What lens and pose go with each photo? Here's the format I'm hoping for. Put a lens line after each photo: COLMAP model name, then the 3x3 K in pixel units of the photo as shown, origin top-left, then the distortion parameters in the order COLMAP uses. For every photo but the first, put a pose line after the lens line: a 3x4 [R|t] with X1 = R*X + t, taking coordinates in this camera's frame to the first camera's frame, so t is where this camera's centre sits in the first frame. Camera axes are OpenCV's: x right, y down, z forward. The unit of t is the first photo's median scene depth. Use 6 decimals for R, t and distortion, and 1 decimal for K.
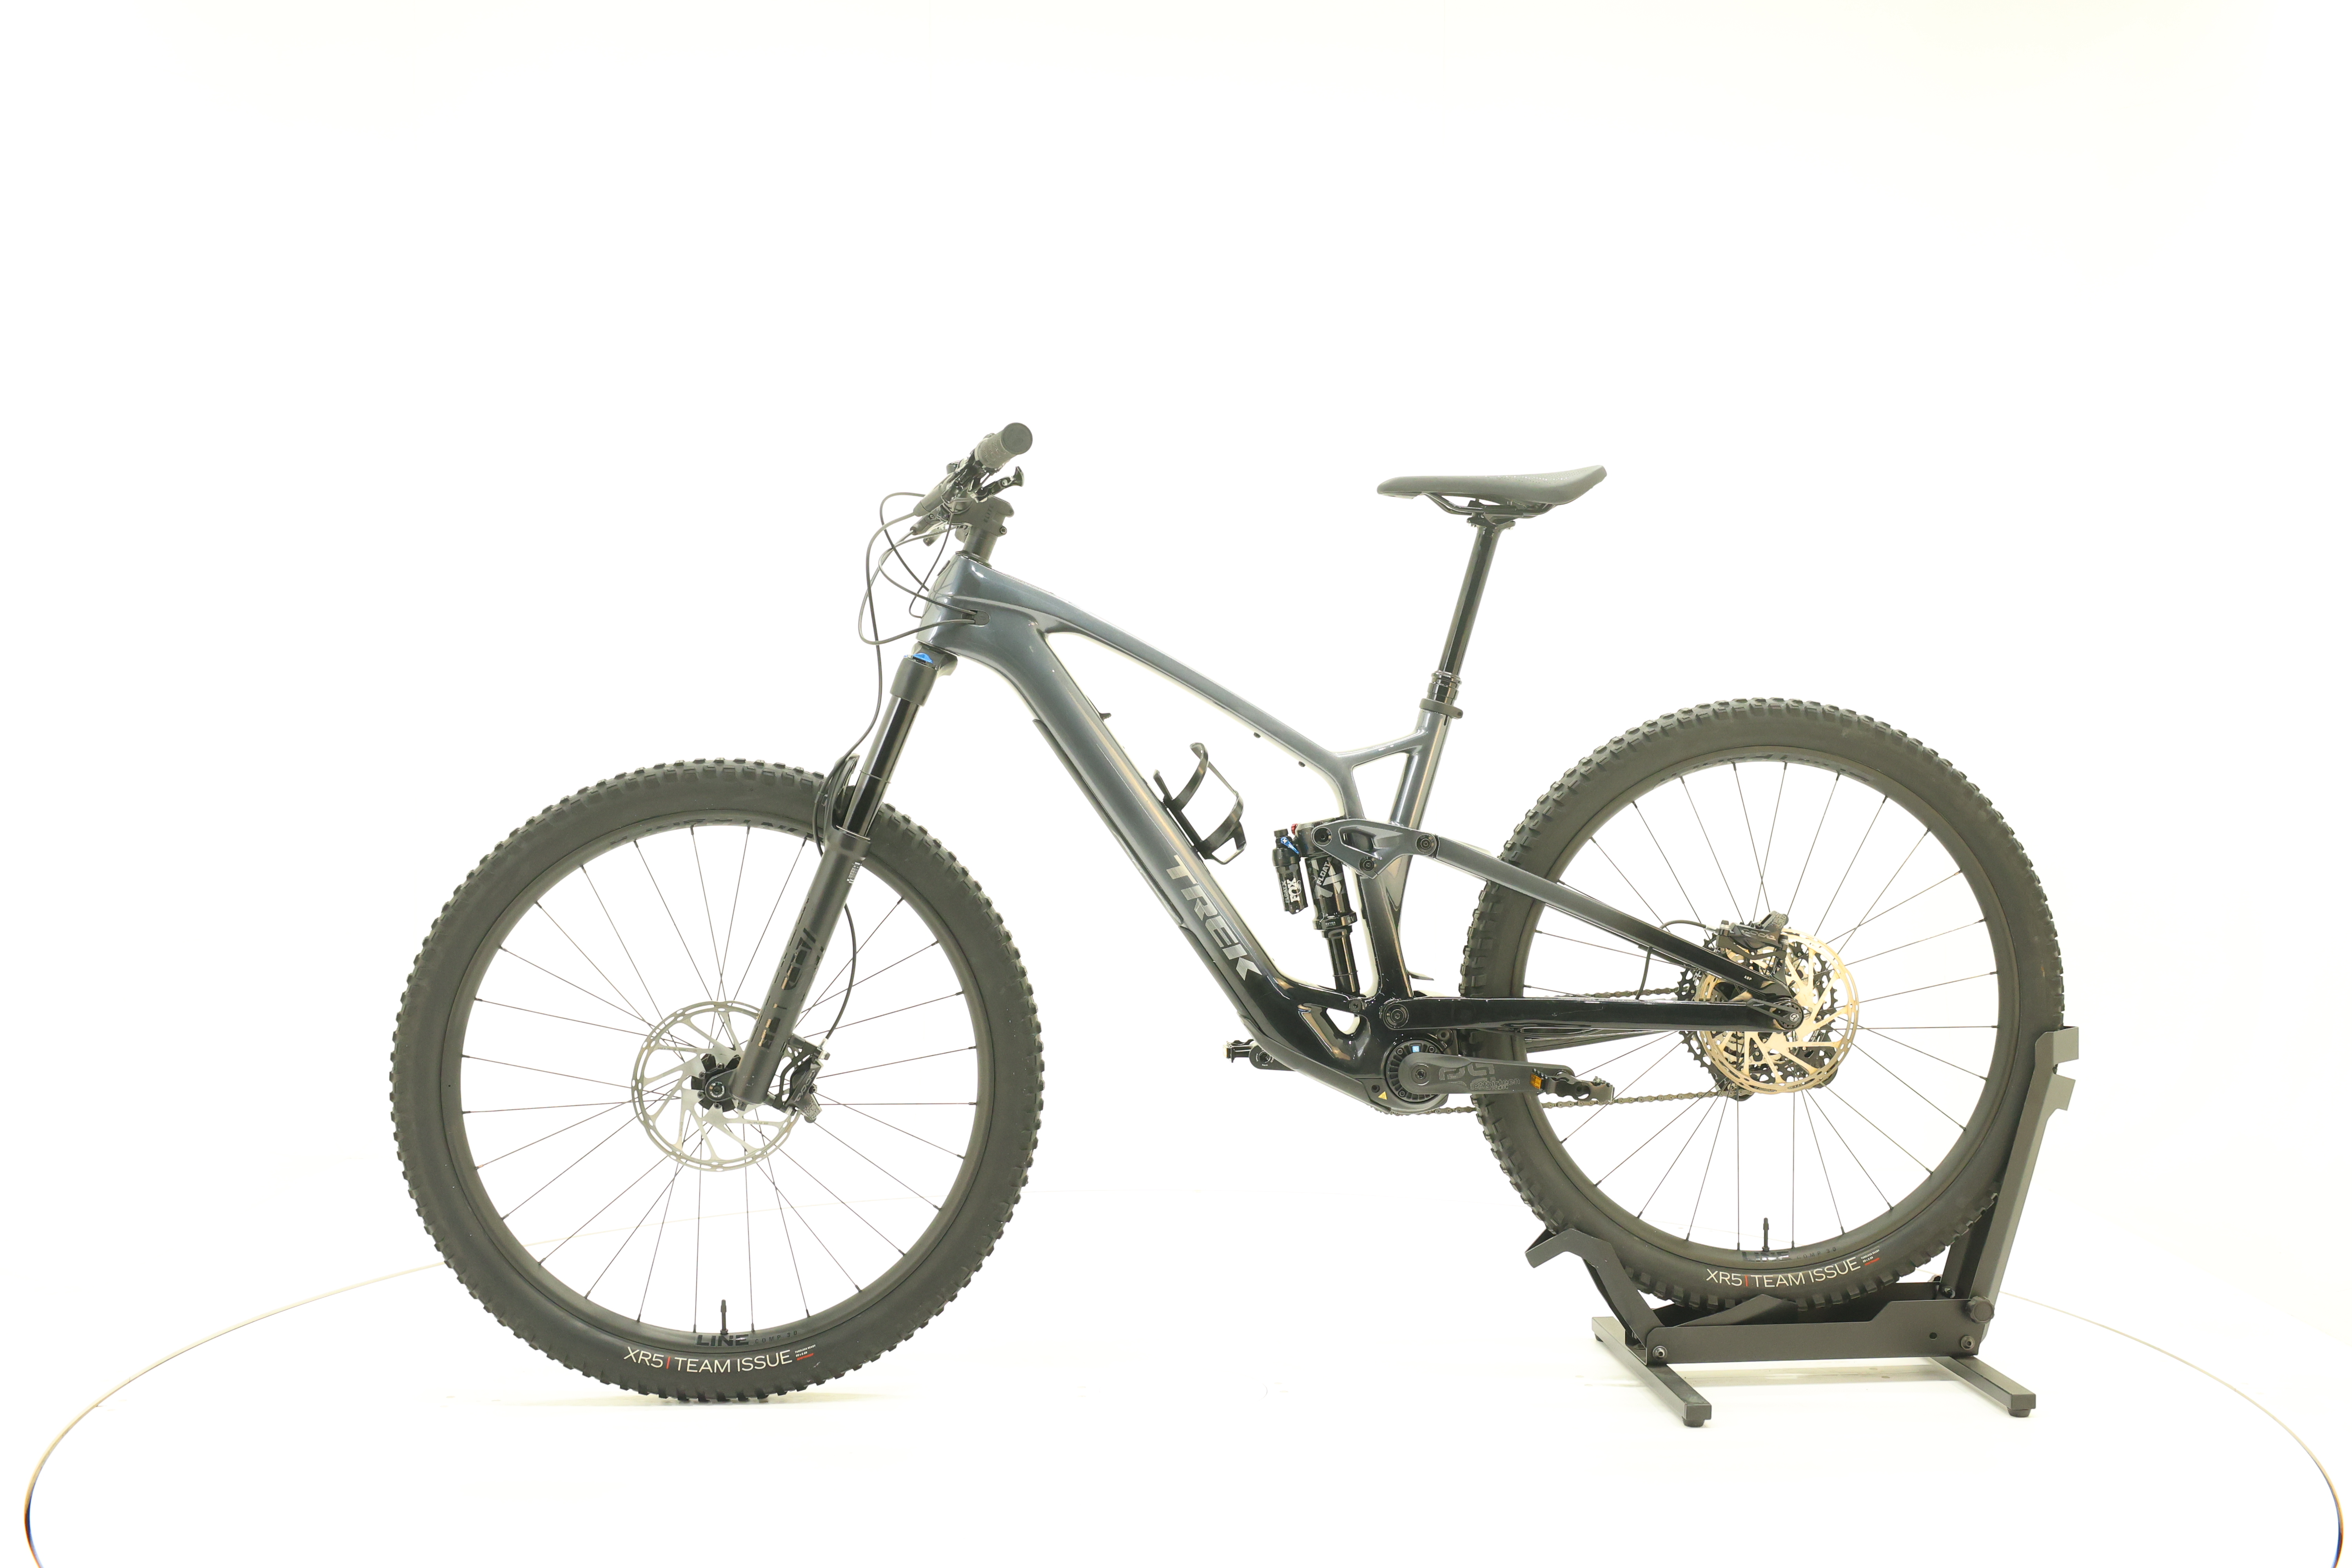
lens RADIAL K [[2535.4, 0, 1178.2], [0, 2535.4, 782.1], [0, 0, 1]] dist [-0.000631, 0.000000]
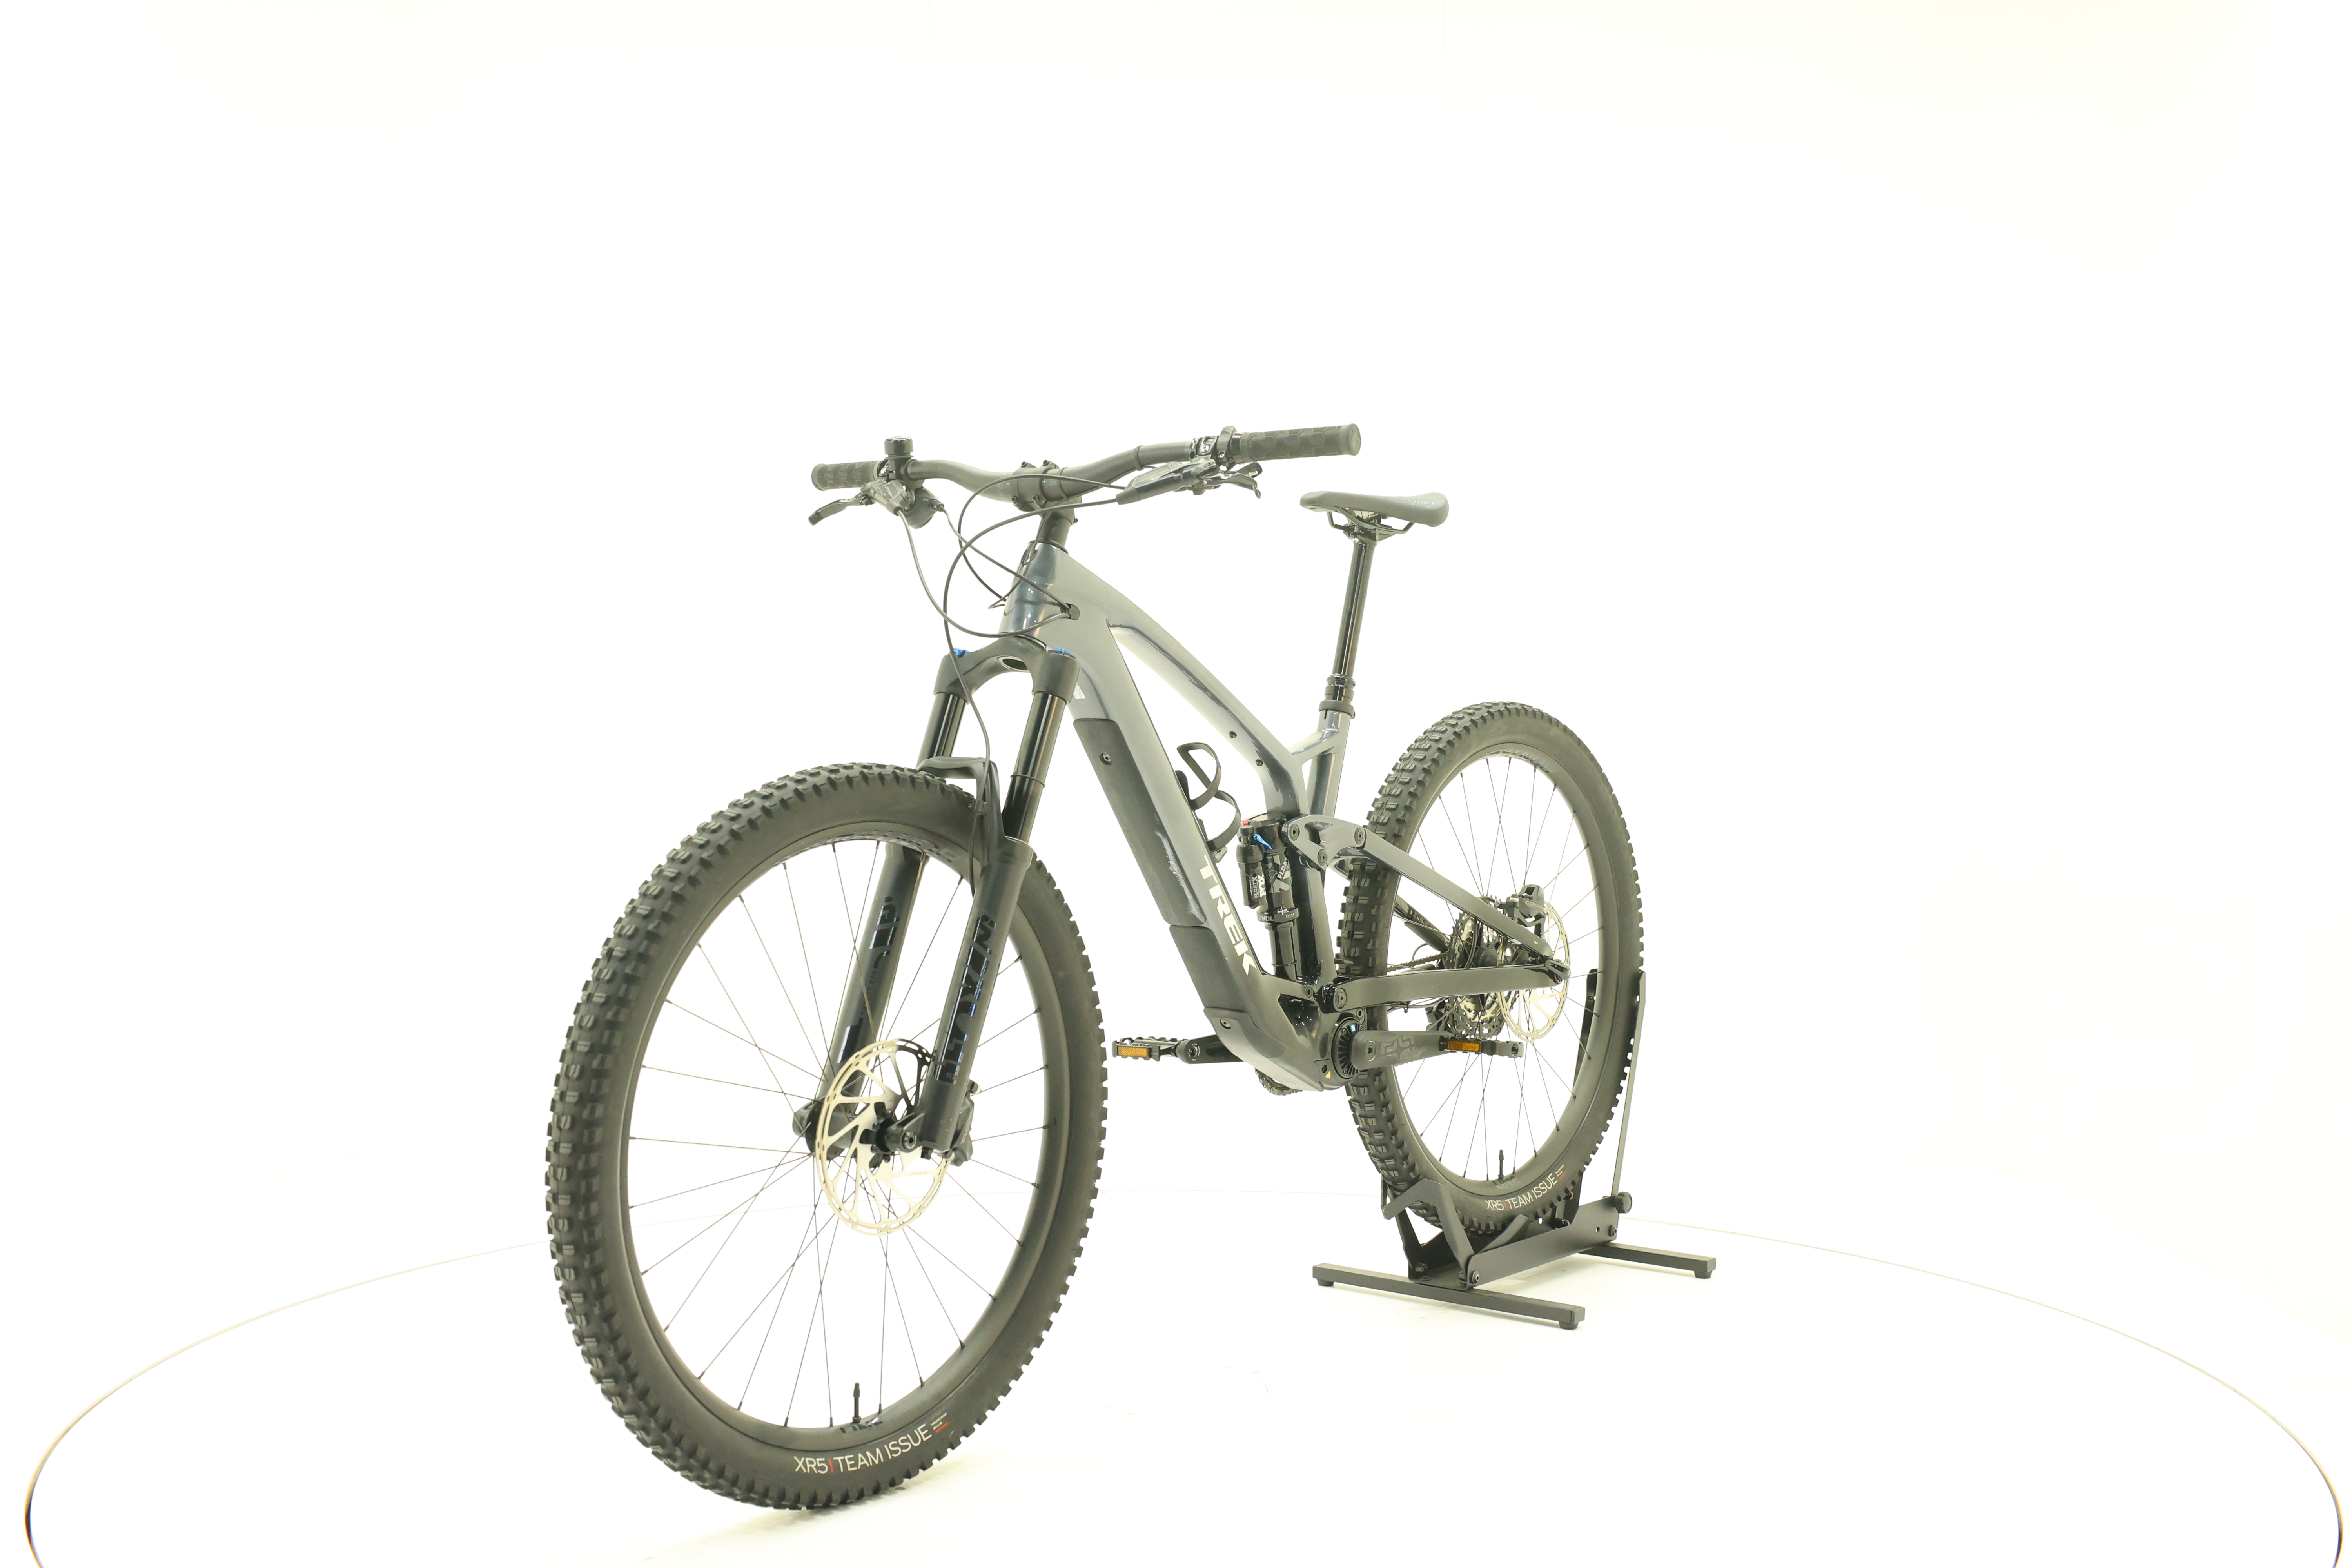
lens RADIAL K [[2535.4, 0, 1175.4], [0, 2535.4, 777.7], [0, 0, 1]] dist [-0.000631, 0.000000]
pose [[0.699907, -0.017322, 0.714024, -0.709002], [0.019324, 0.999799, 0.005312, -0.007246], [-0.713973, 0.010080, 0.700101, 0.299226]]
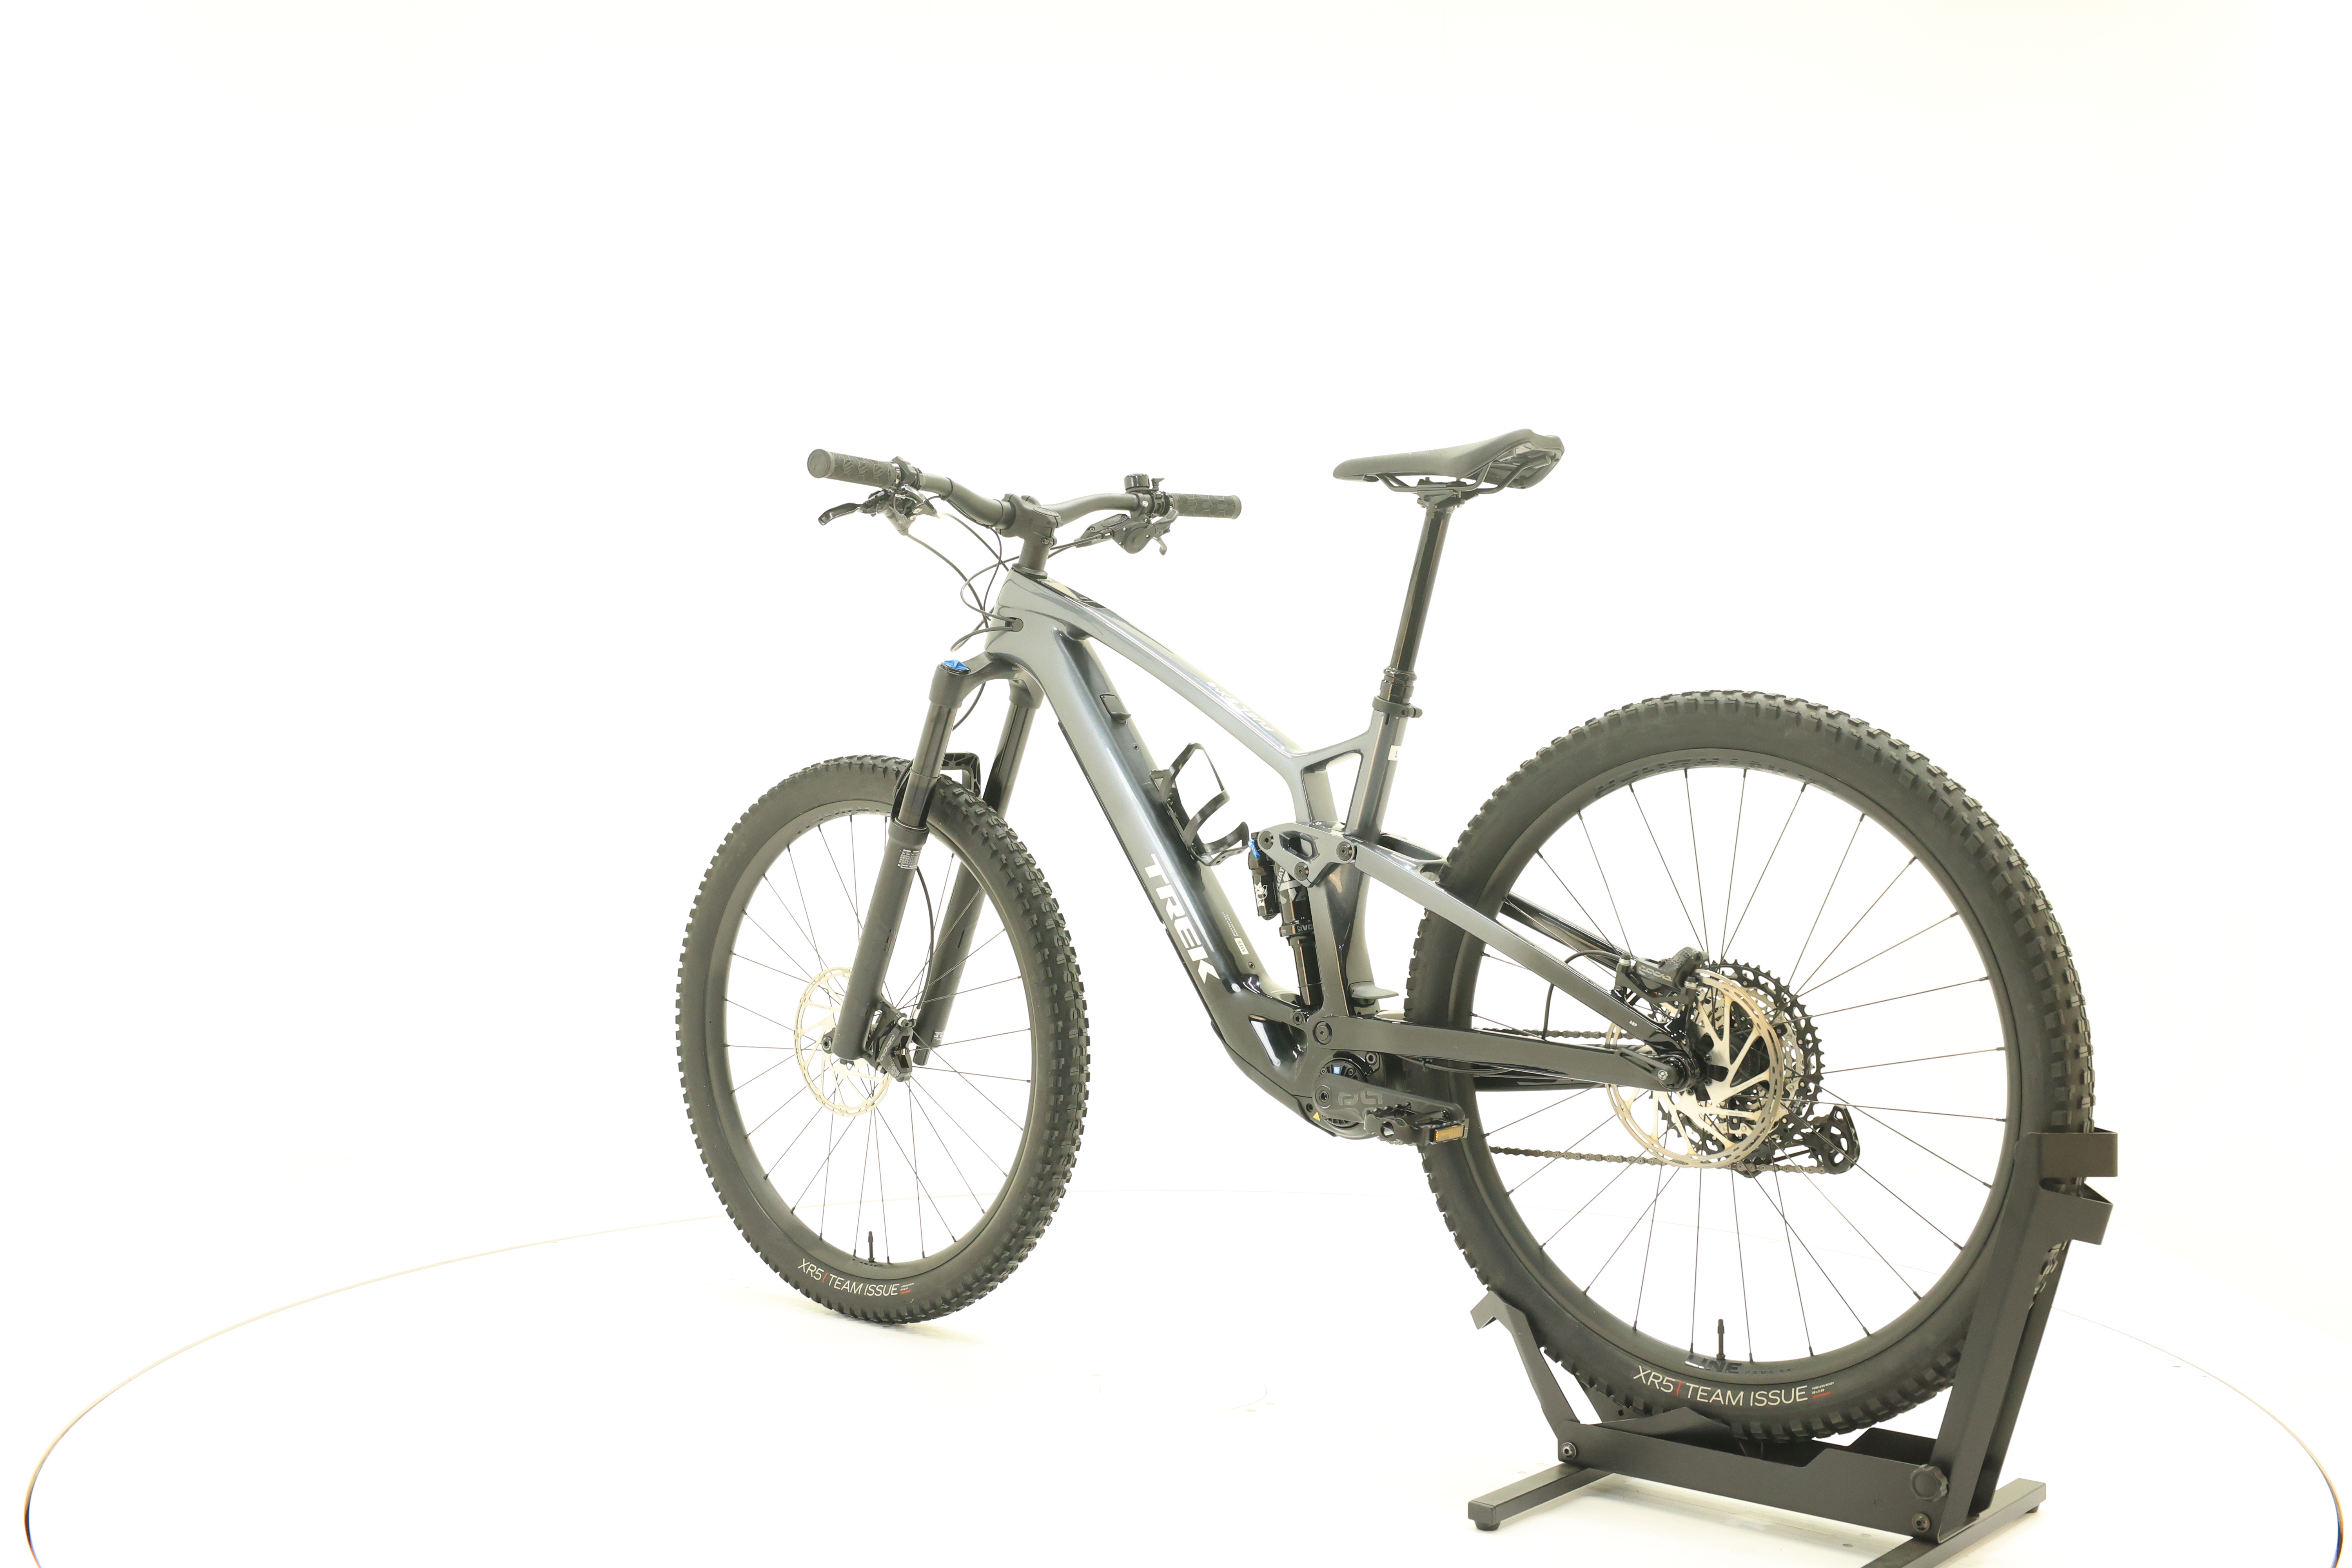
lens RADIAL K [[2535.4, 0, 1170.0], [0, 2535.4, 796.3], [0, 0, 1]] dist [-0.000631, 0.000000]
pose [[0.690373, 0.017035, -0.723253, 0.715920], [-0.015322, 0.999843, 0.008924, -0.003351], [0.723292, 0.004921, 0.690525, 0.303538]]
